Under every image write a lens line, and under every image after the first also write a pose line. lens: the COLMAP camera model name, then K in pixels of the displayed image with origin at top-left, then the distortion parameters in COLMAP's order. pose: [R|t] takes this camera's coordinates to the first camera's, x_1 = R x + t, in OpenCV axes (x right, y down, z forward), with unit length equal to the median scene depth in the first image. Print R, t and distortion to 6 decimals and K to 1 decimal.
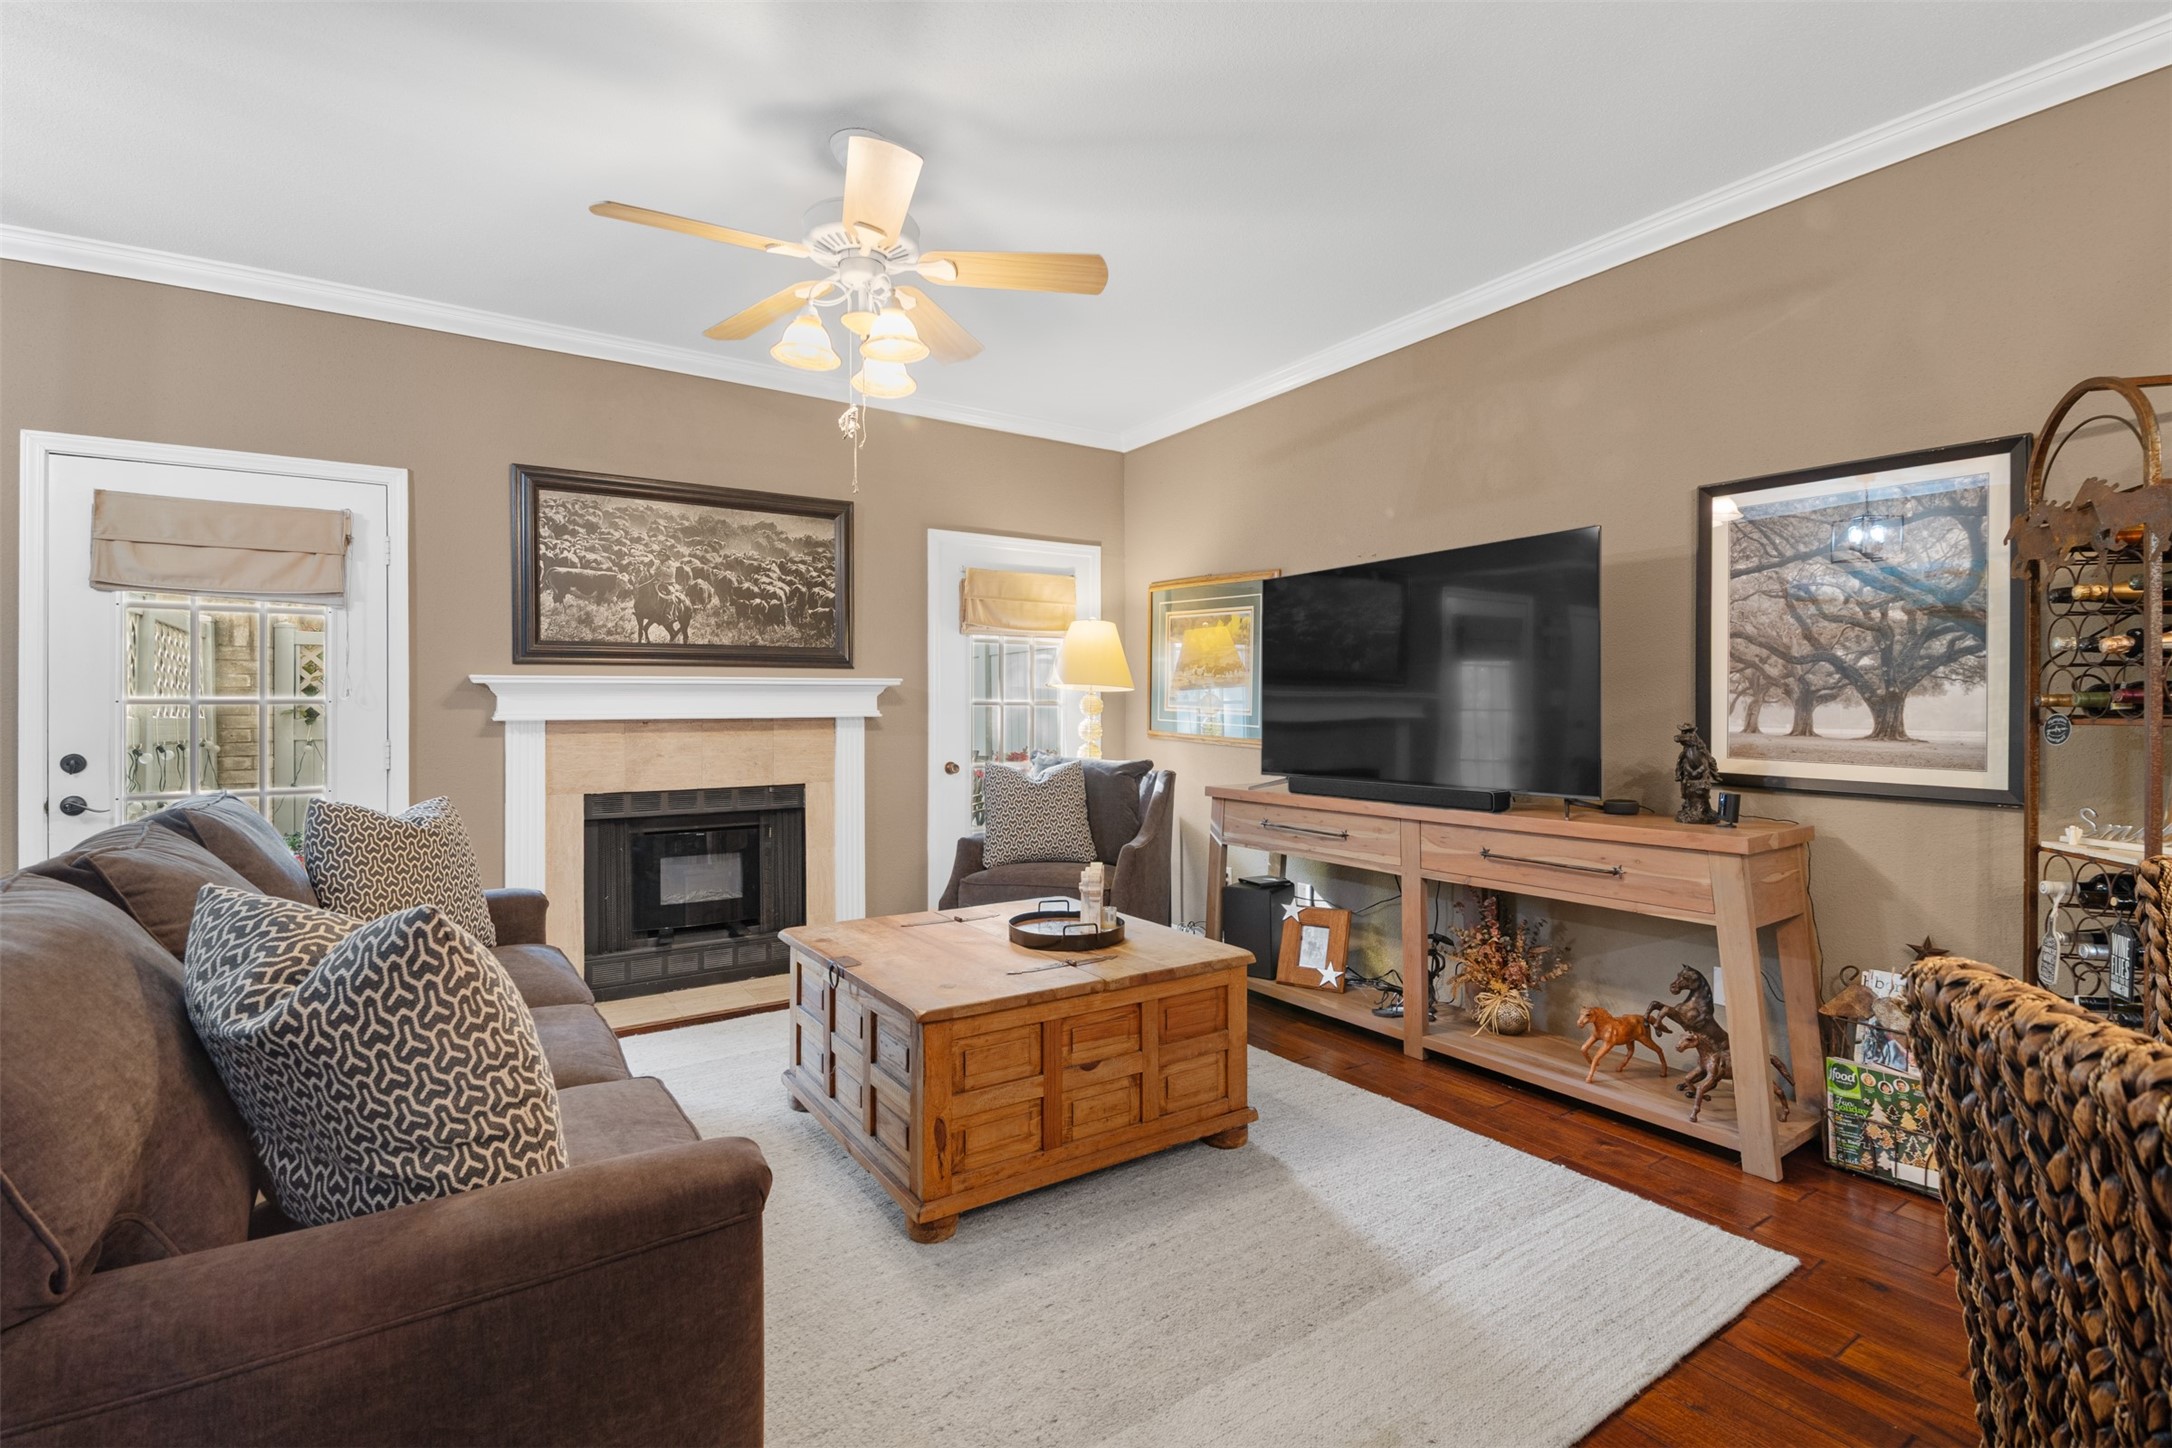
lens RADIAL K [[1010.5, 0, 1090.0], [0, 1010.5, 714.3], [0, 0, 1]] dist [0.008330, -0.006016]
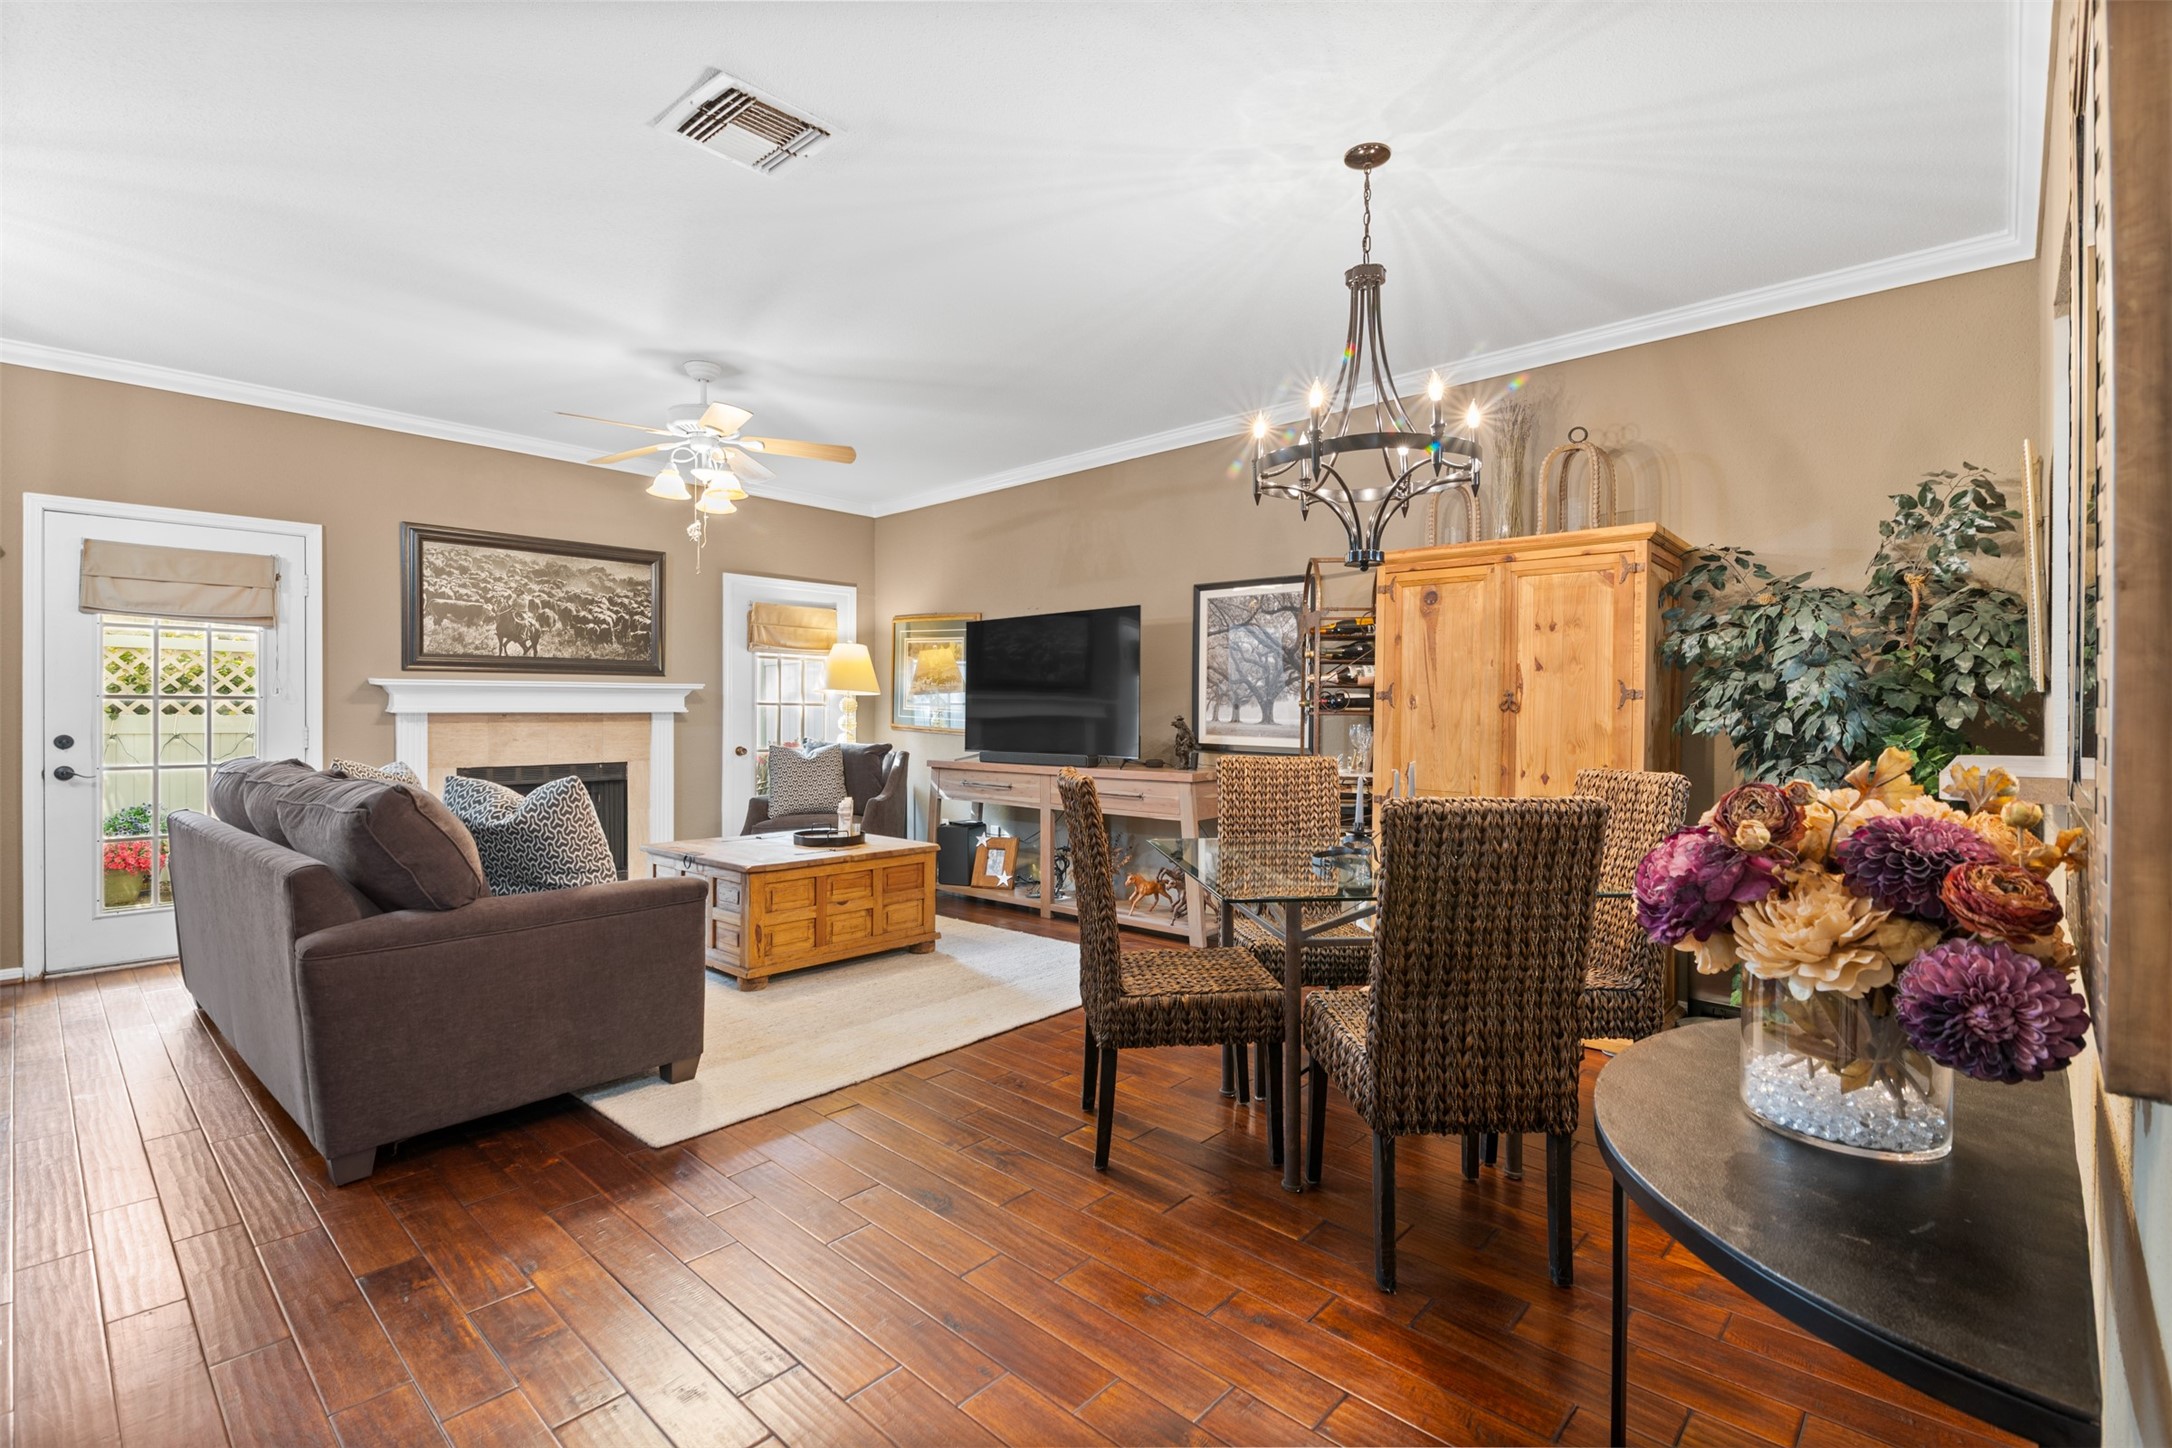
lens RADIAL K [[1010.5, 0, 1104.8], [0, 1010.5, 711.0], [0, 0, 1]] dist [0.008330, -0.006016]
pose [[0.970436, 0.005436, 0.241298, 0.010269], [-0.003610, 0.999961, -0.008011, 0.011127], [-0.241332, 0.006903, 0.970418, -0.531547]]
